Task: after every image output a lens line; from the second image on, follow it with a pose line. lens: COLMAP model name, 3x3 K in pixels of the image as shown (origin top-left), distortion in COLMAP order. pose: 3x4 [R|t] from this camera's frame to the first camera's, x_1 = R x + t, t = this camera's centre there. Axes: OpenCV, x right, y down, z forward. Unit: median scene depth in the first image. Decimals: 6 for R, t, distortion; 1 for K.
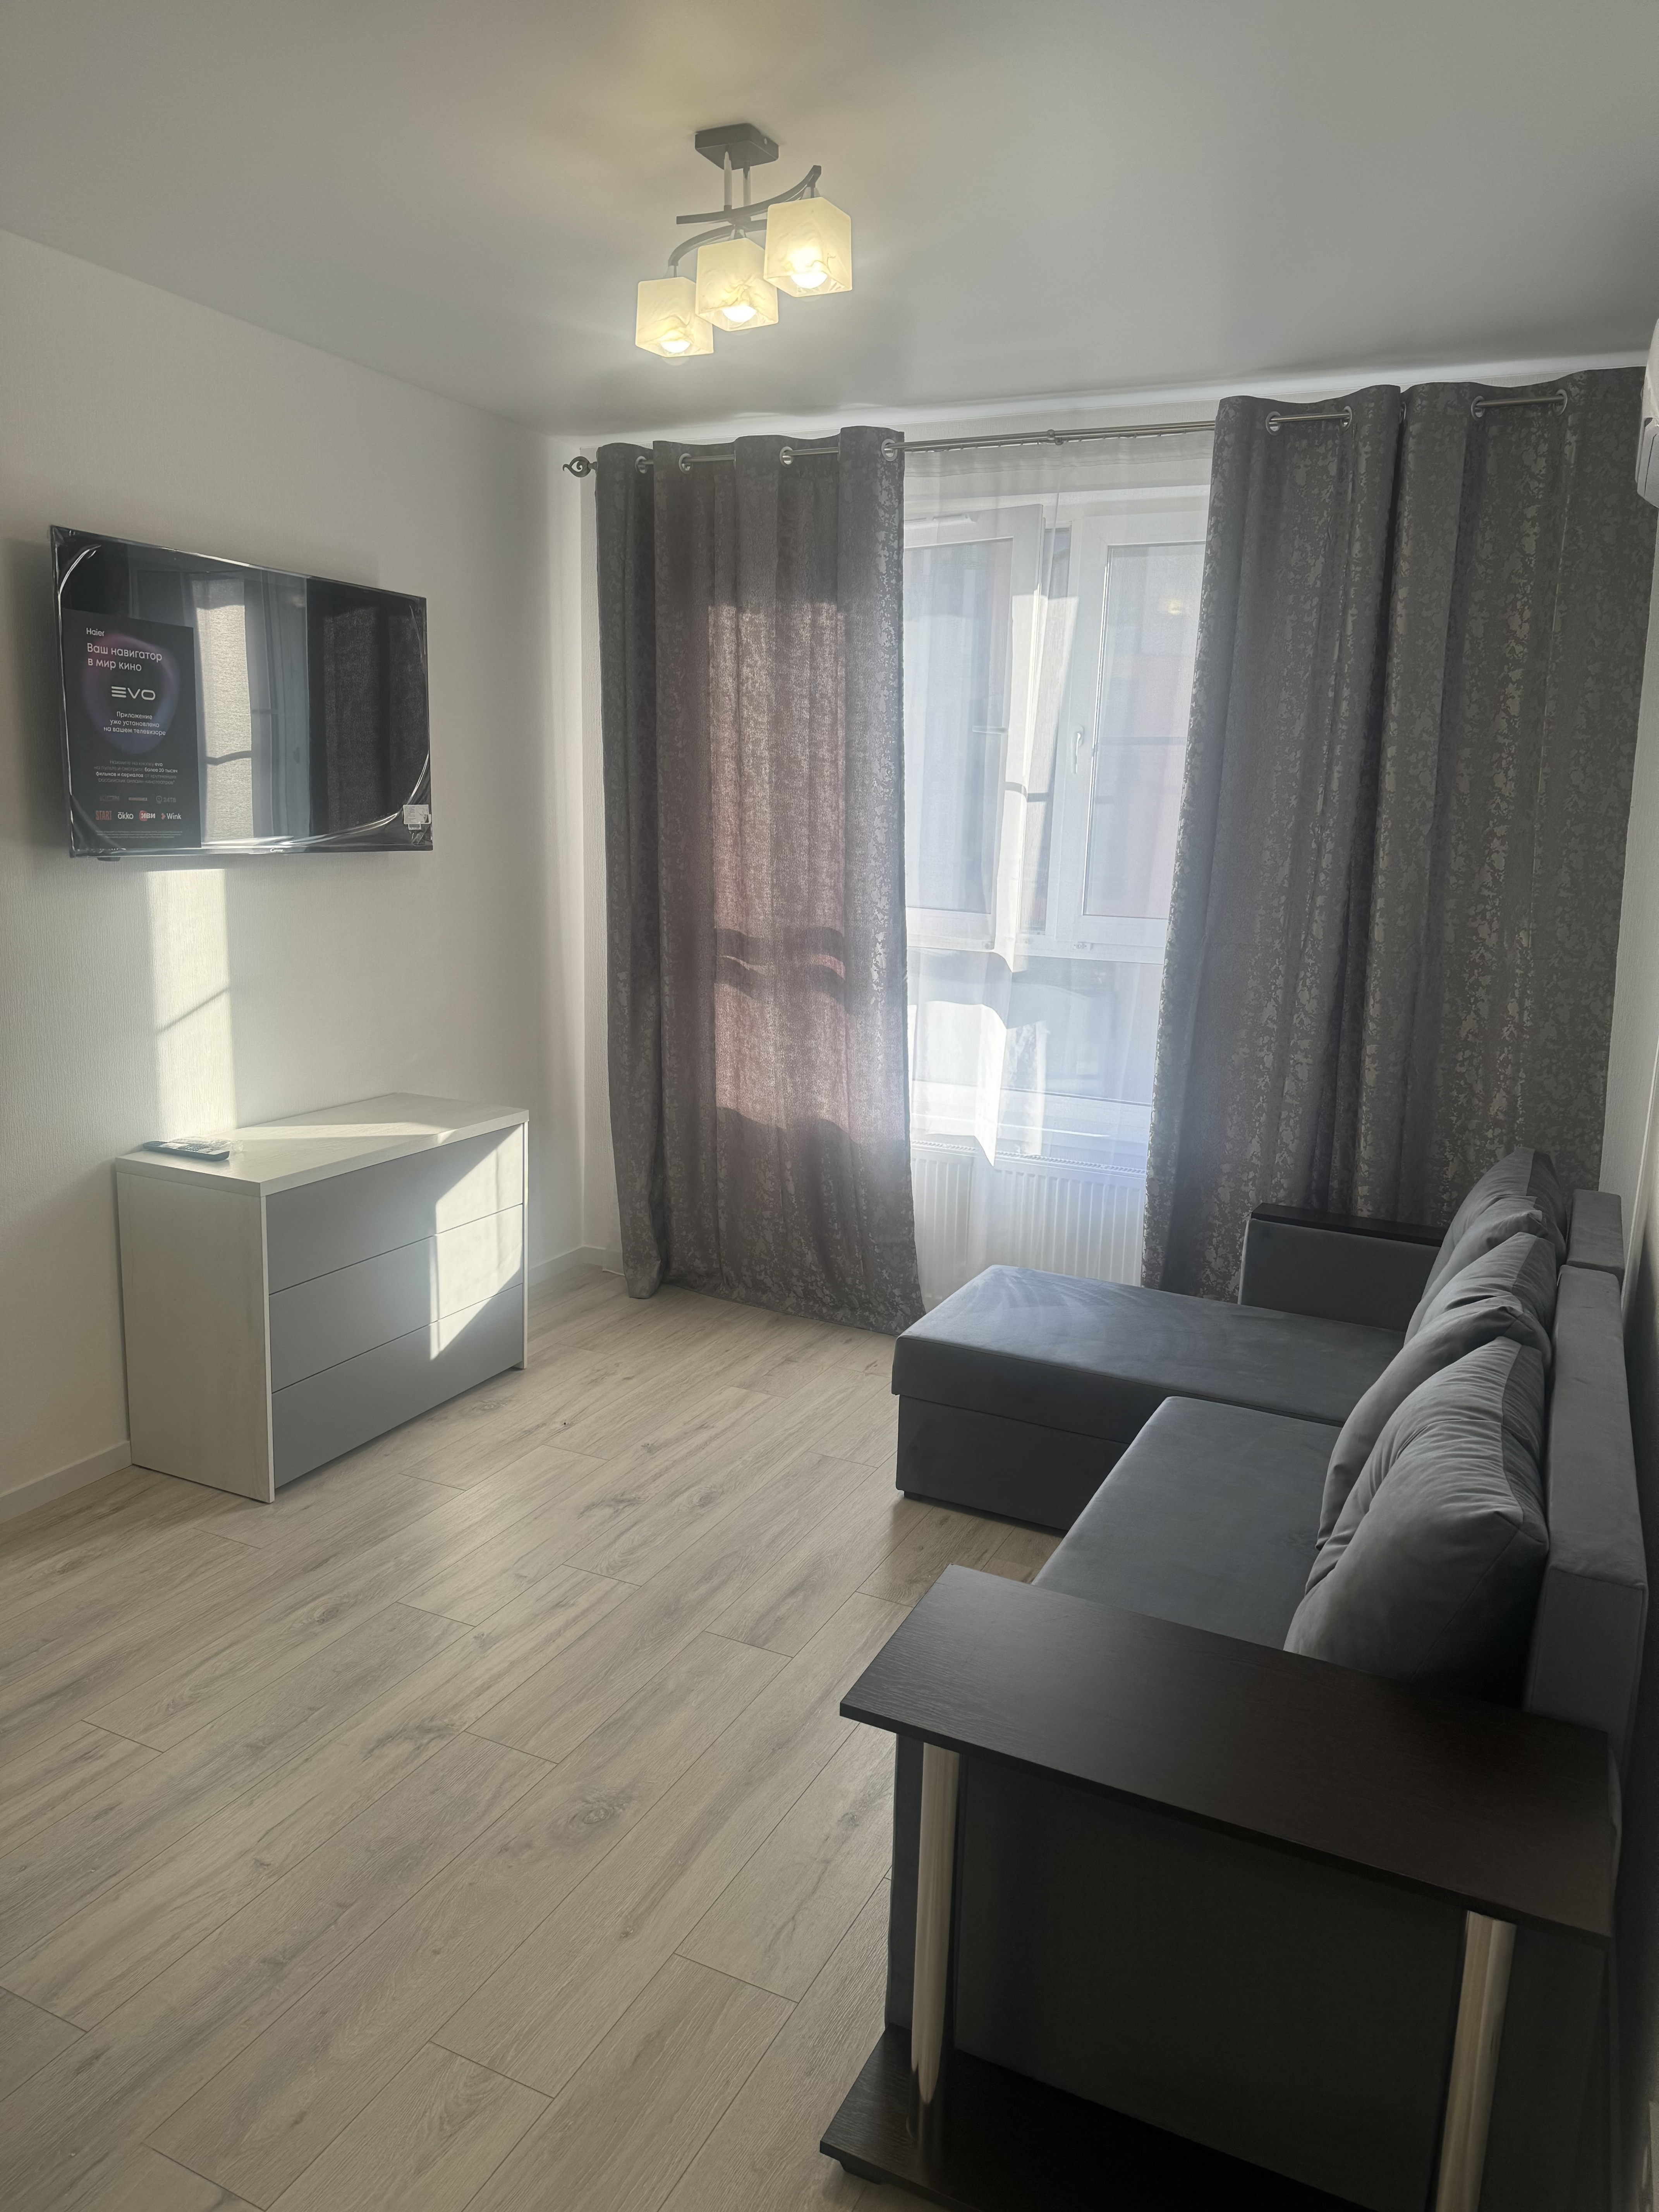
lens RADIAL K [[1532.2, 0, 825.4], [0, 1532.2, 1105.9], [0, 0, 1]] dist [0.187581, -0.392209]
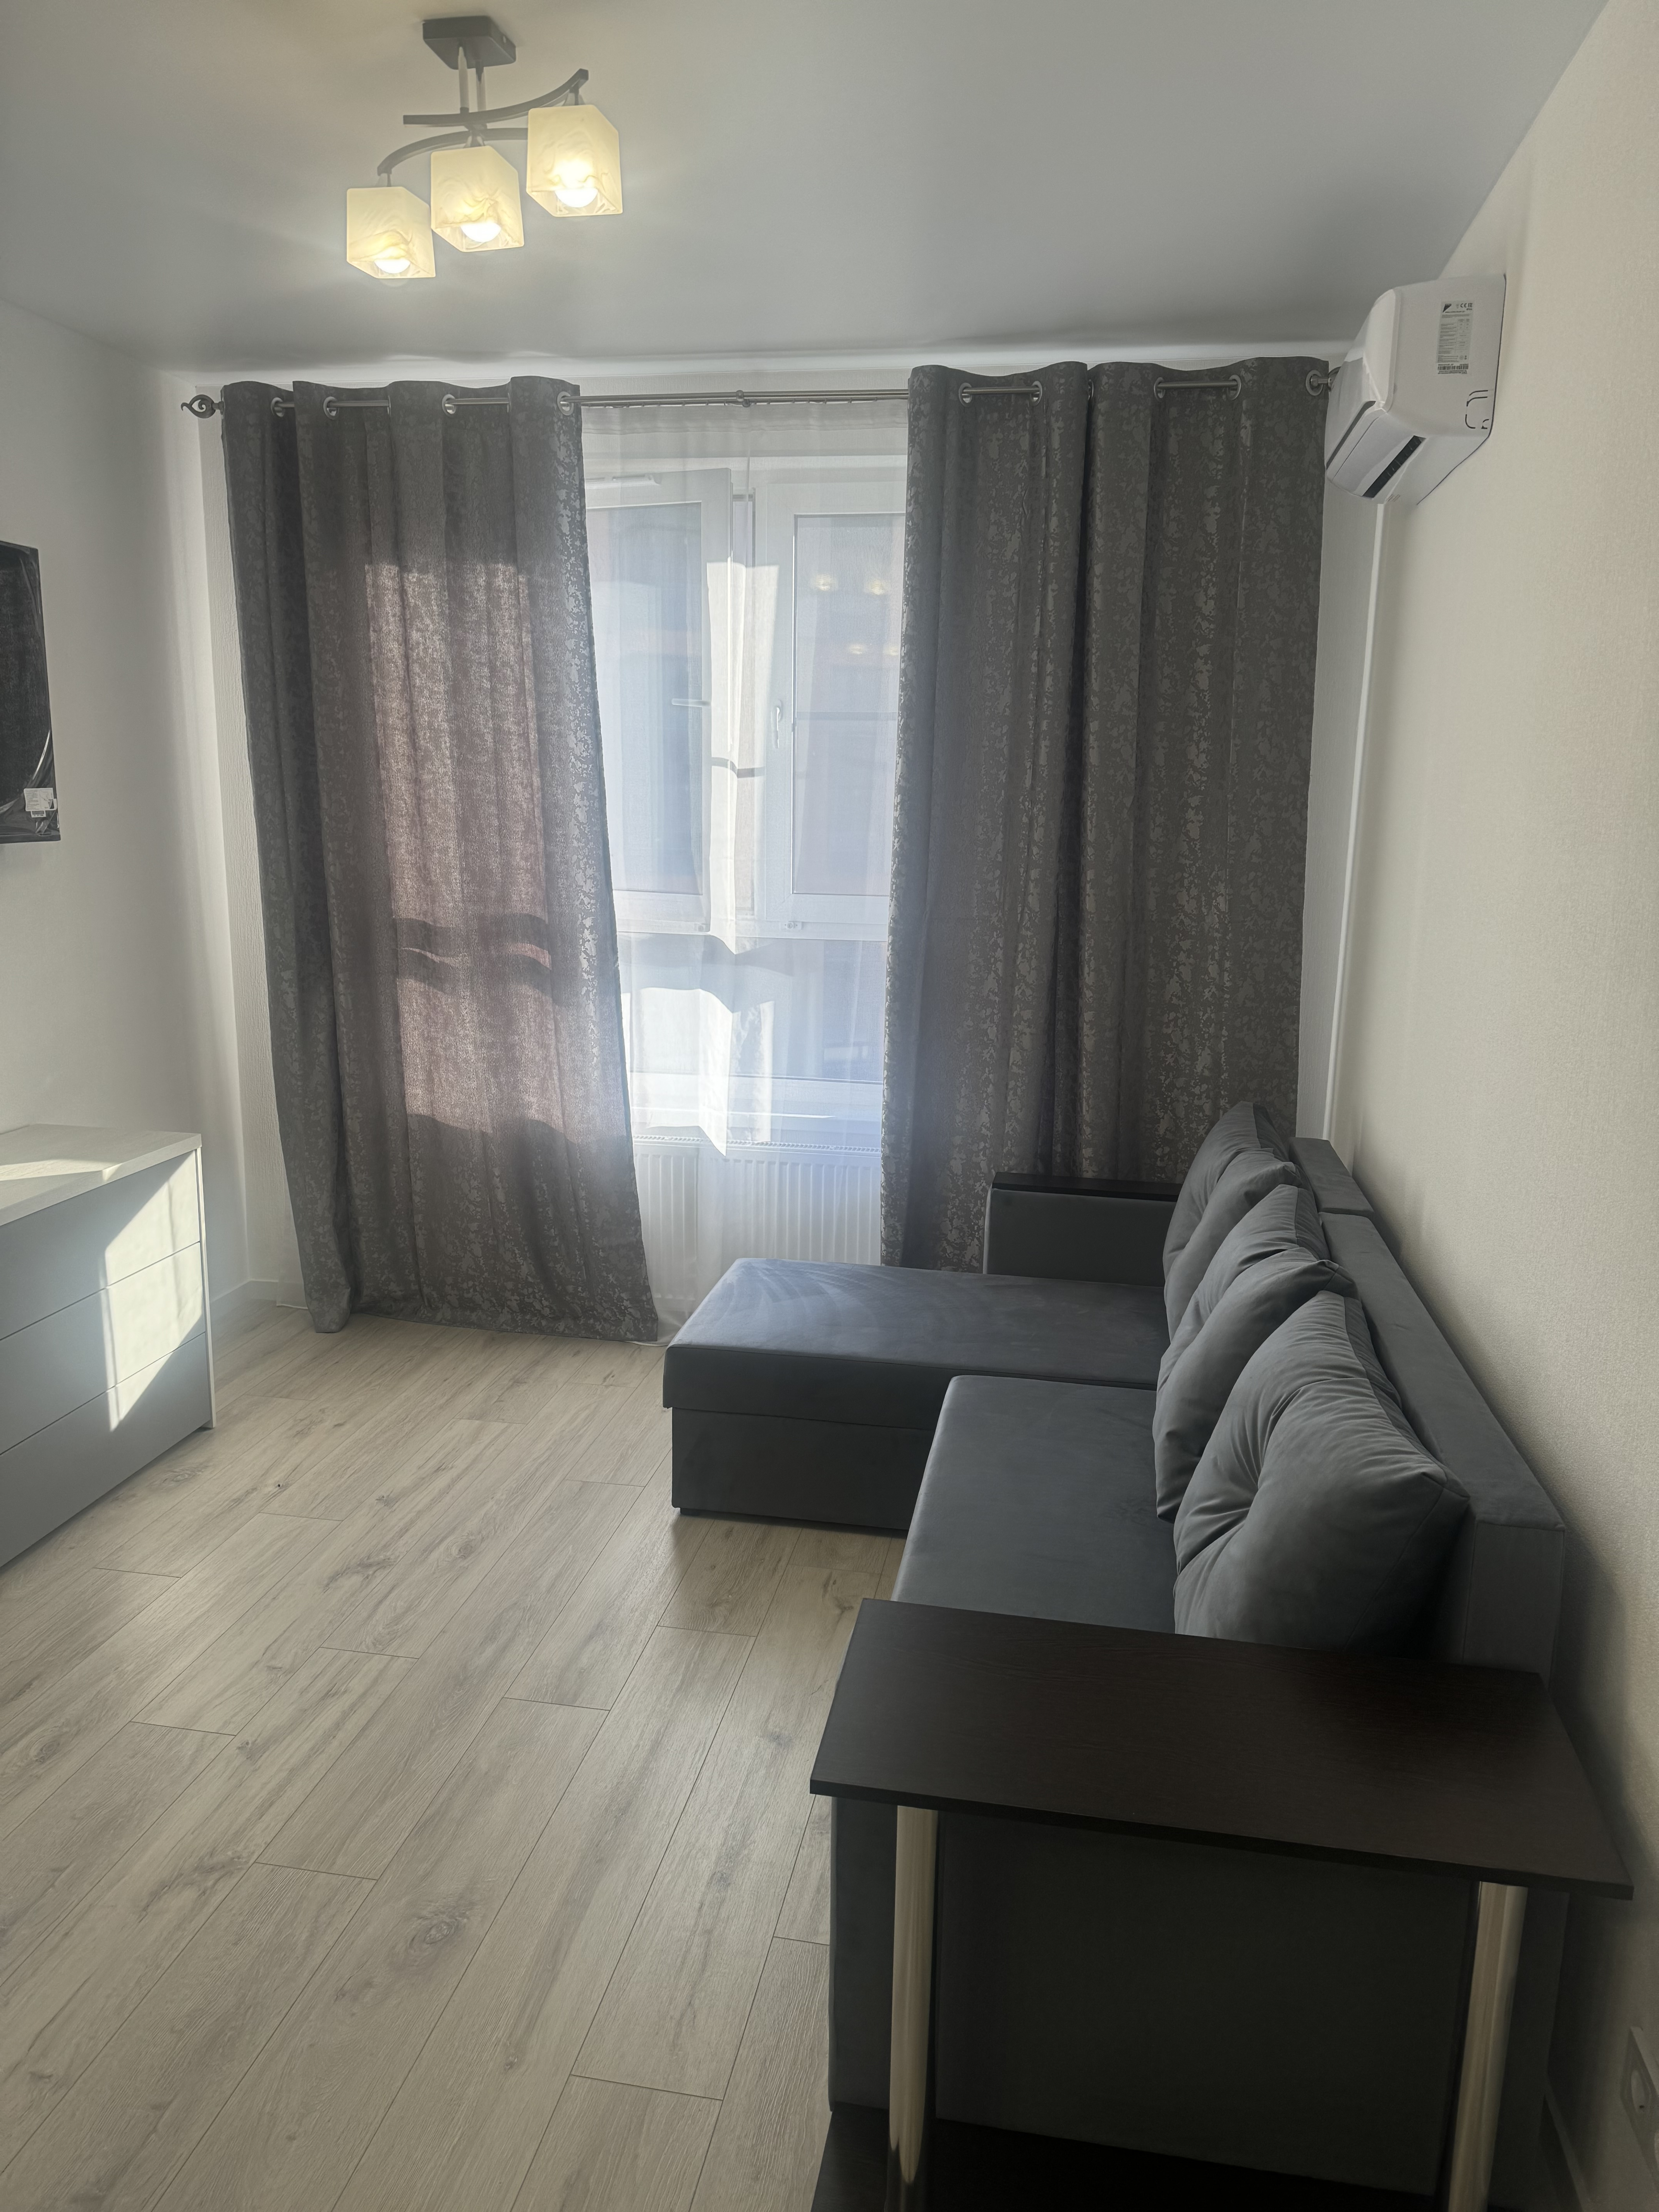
lens RADIAL K [[1529.3, 0, 838.5], [0, 1529.3, 1099.6], [0, 0, 1]] dist [0.168907, -0.333149]
pose [[0.962790, -0.066876, 0.261844, -0.077591], [0.064508, 0.997761, 0.017636, -0.009270], [-0.262437, -0.000088, 0.964949, 0.056659]]
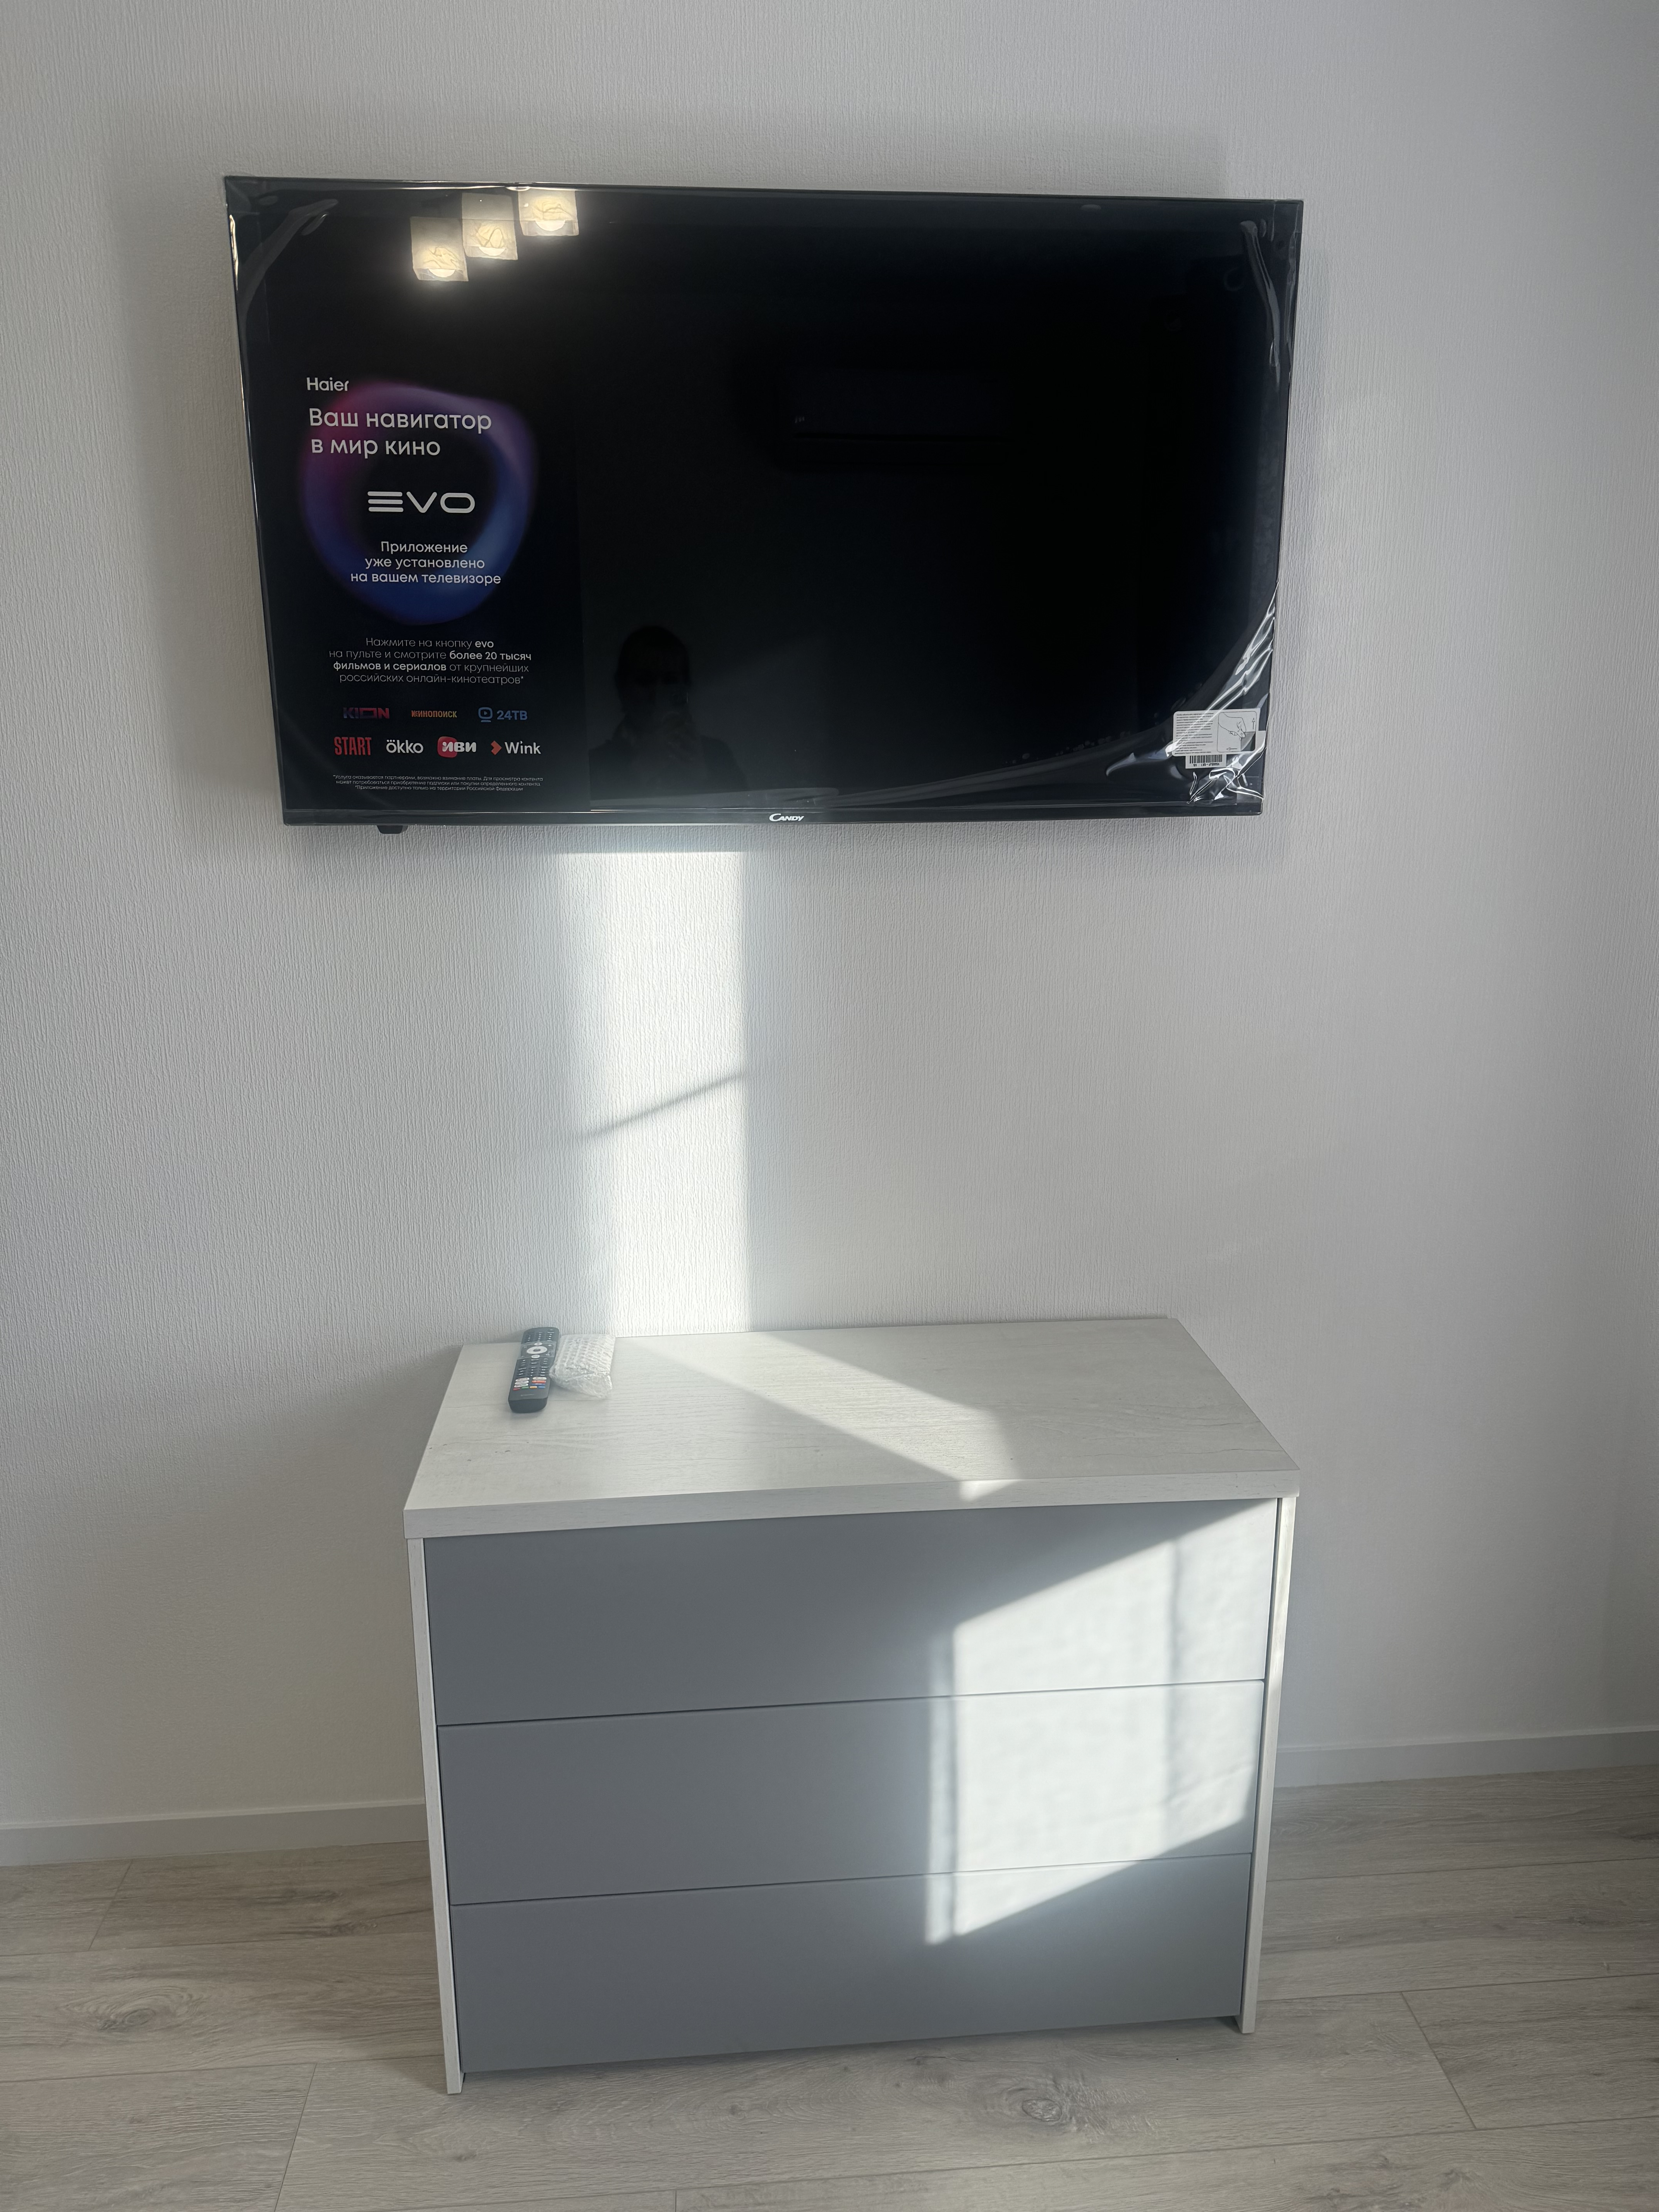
lens RADIAL K [[1554.7, 0, 807.0], [0, 1554.7, 1100.5], [0, 0, 1]] dist [0.045544, -0.063903]
pose [[0.503258, 0.177043, -0.845806, 0.069025], [-0.148816, 0.981920, 0.116988, -0.123125], [0.851226, 0.066995, 0.520506, 0.697713]]
